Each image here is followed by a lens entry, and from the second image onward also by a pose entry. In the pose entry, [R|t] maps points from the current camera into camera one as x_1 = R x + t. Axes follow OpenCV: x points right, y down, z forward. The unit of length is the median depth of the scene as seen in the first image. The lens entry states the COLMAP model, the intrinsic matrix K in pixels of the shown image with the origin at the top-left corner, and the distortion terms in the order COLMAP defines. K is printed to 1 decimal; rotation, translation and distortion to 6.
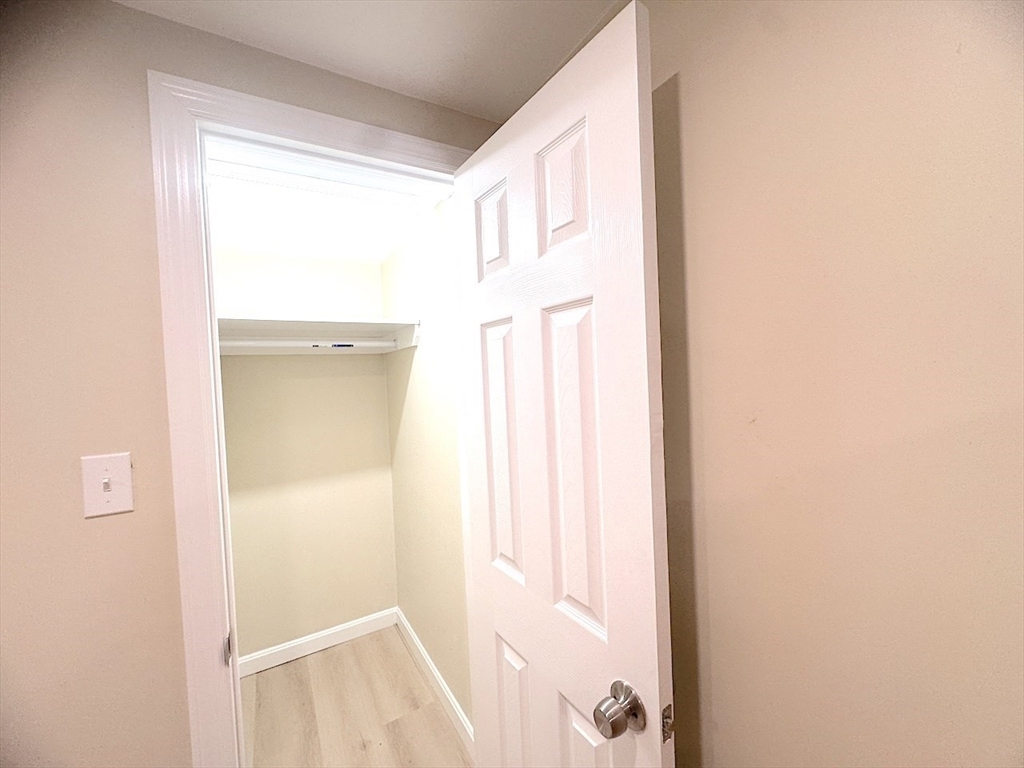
lens RADIAL K [[407.9, 0, 508.0], [0, 407.9, 392.6], [0, 0, 1]] dist [-0.001208, 0.000838]
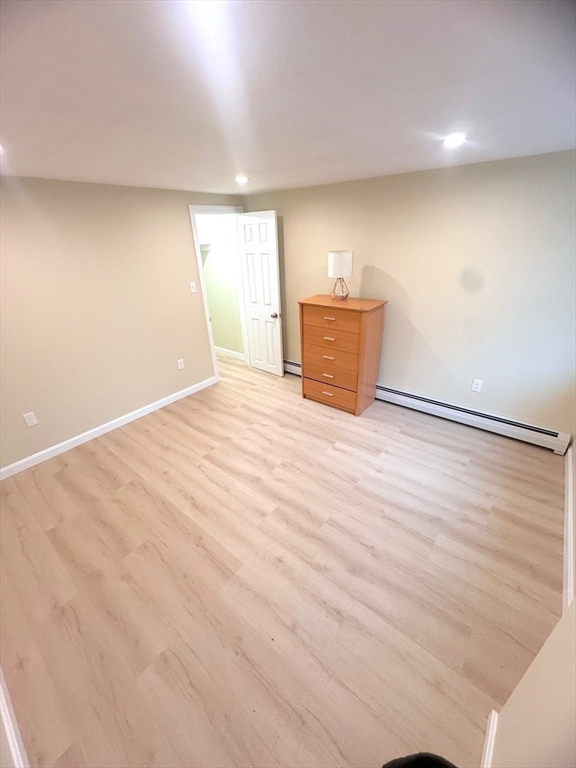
lens RADIAL K [[305.9, 0, 288.3], [0, 305.9, 383.8], [0, 0, 1]] dist [-0.001208, 0.000838]
pose [[0.956568, -0.120673, 0.265358, -0.991639], [-0.003374, 0.905651, 0.424010, -0.413155], [-0.291488, -0.406490, 0.865910, -3.931275]]
